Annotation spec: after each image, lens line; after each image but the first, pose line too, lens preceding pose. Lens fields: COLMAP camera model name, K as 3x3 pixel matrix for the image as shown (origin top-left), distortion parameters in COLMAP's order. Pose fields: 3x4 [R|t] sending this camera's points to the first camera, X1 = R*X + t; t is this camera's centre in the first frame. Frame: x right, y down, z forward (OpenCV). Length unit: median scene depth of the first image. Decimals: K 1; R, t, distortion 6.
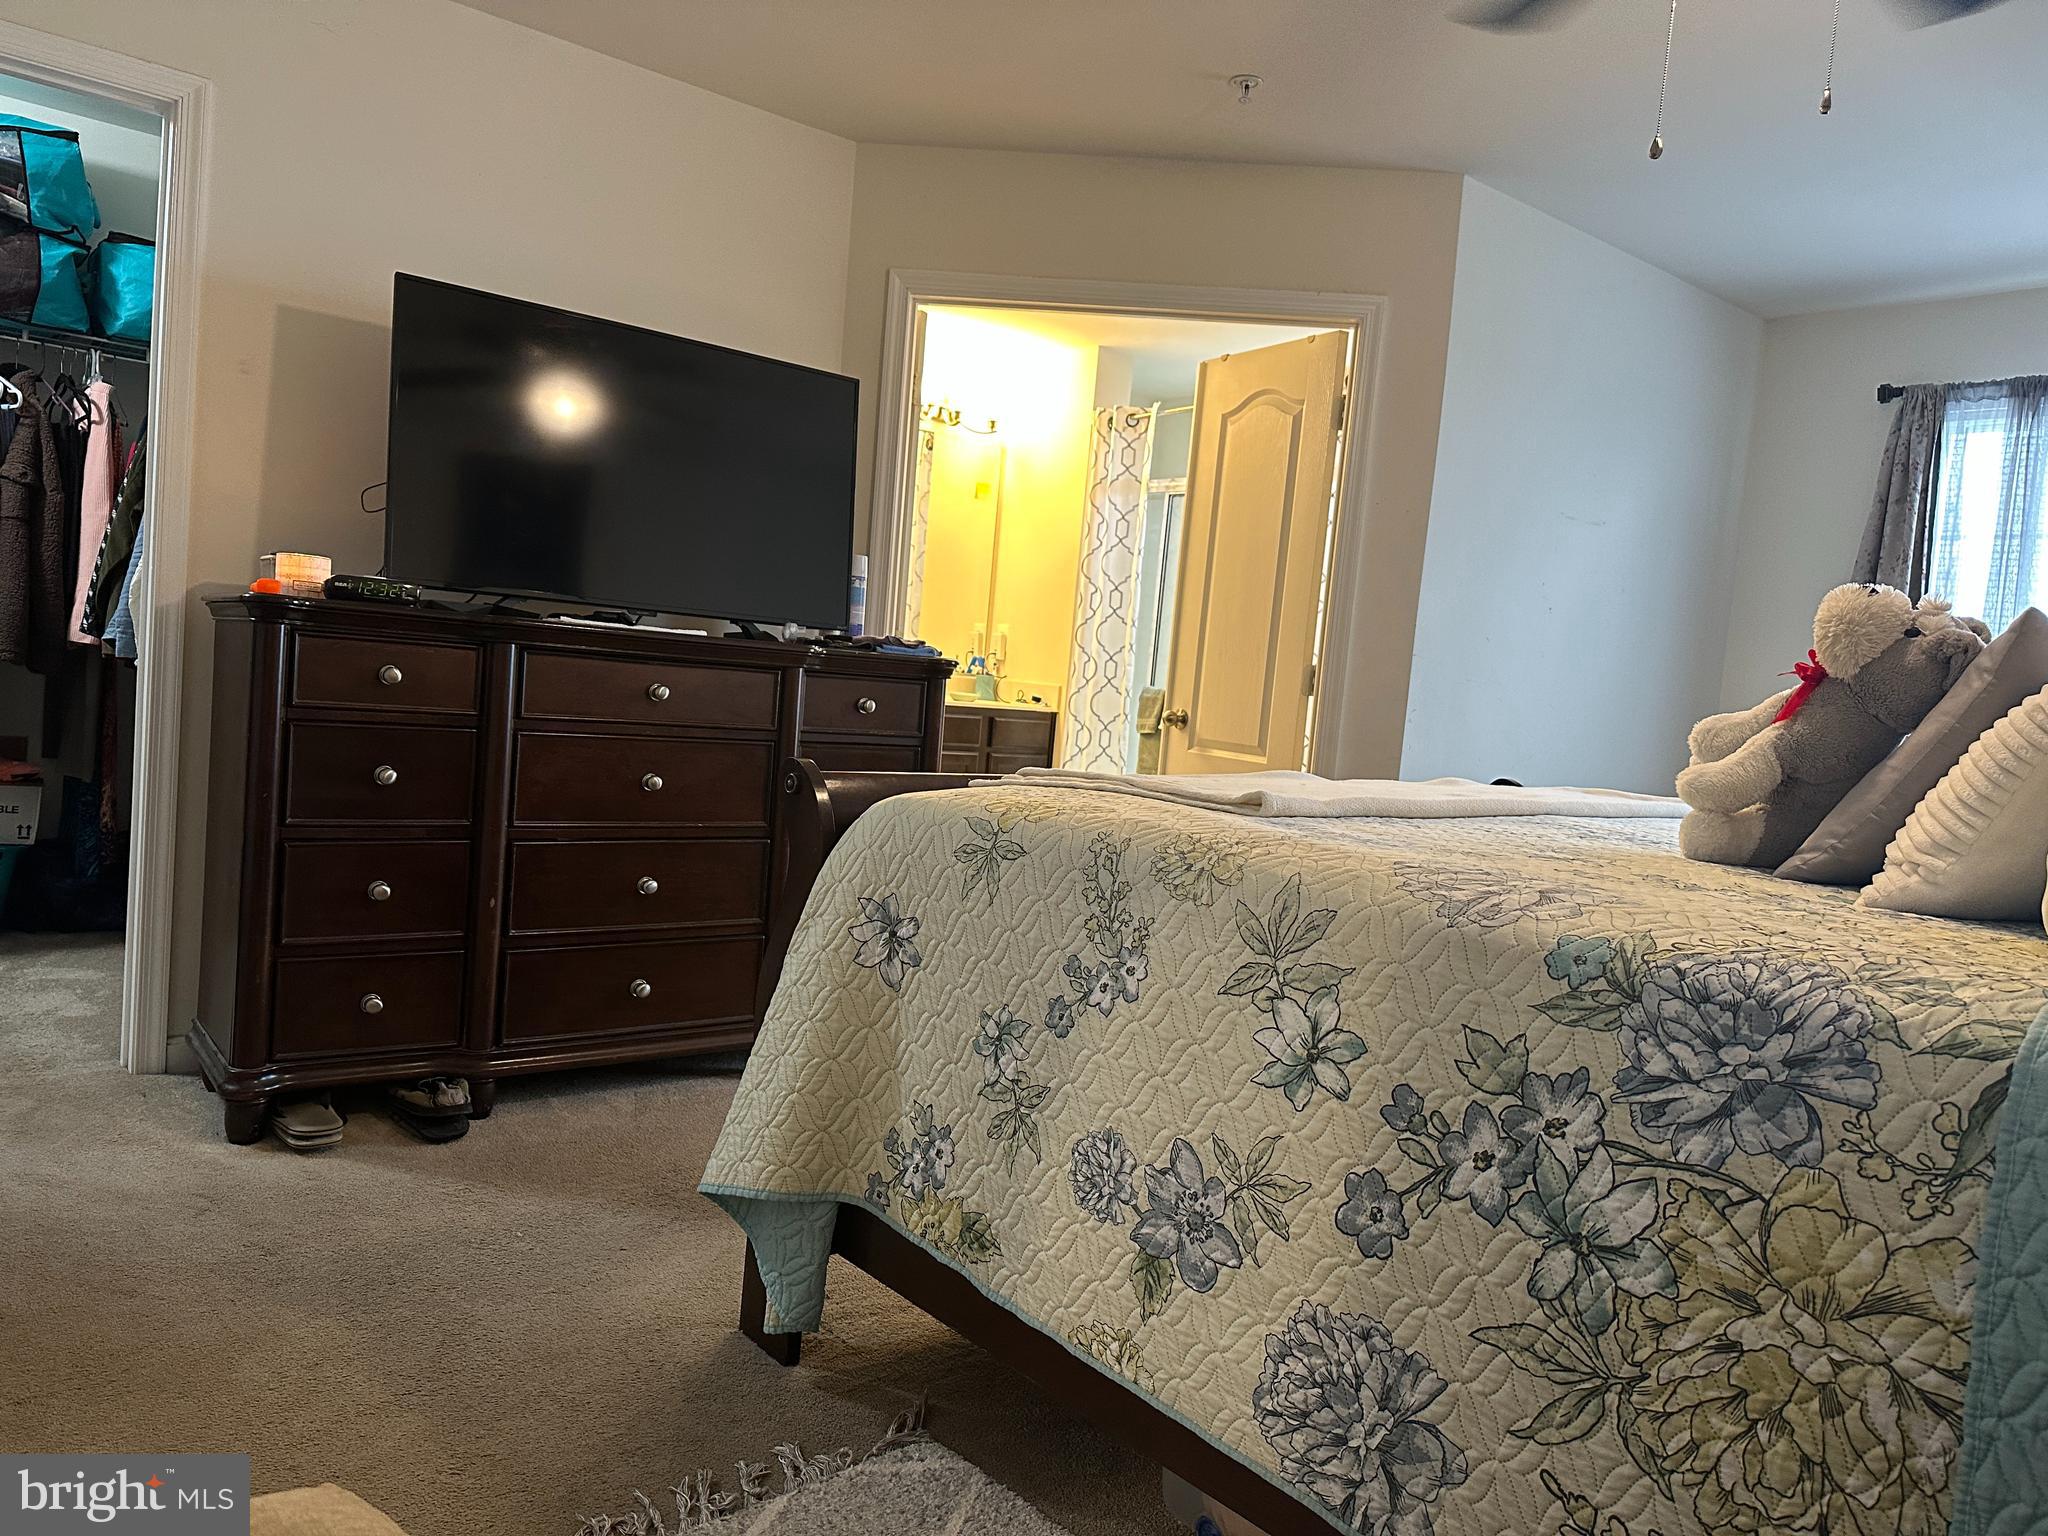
lens RADIAL K [[1447.6, 0, 1023.2], [0, 1447.6, 768.8], [0, 0, 1]] dist [-0.000264, -0.000017]
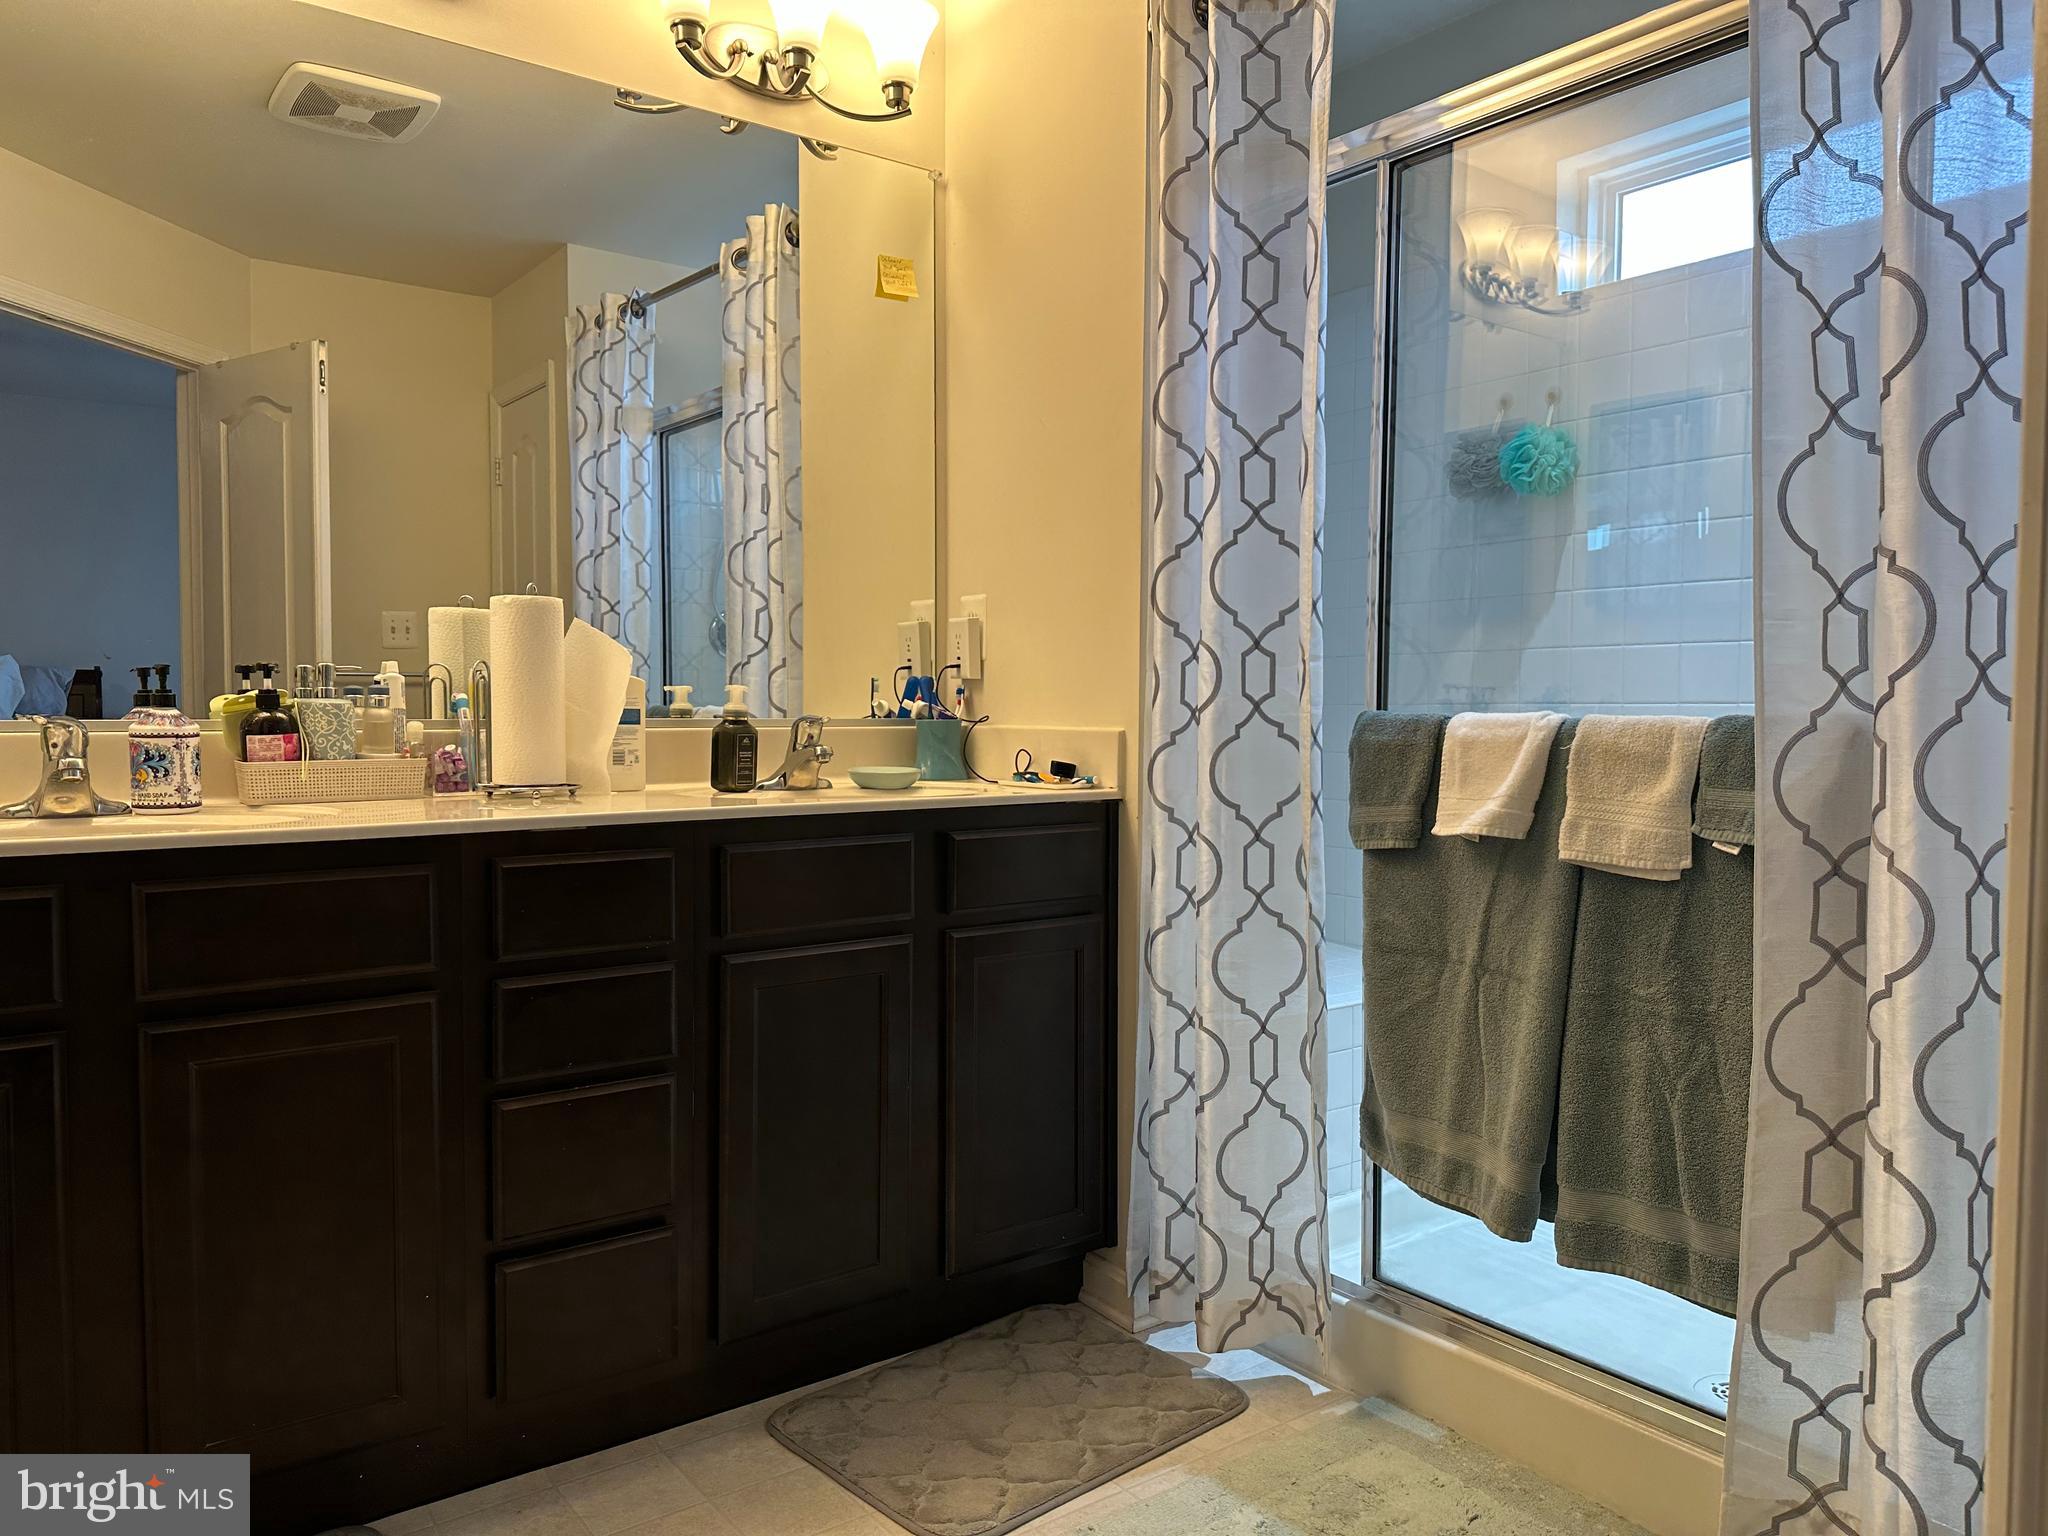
lens RADIAL K [[1447.6, 0, 1022.6], [0, 1447.6, 763.6], [0, 0, 1]] dist [-0.000264, -0.000017]
pose [[0.996192, -0.080457, -0.033578, 0.011774], [0.079244, 0.996204, -0.036024, -0.037586], [0.036349, 0.033226, 0.998787, 0.628466]]
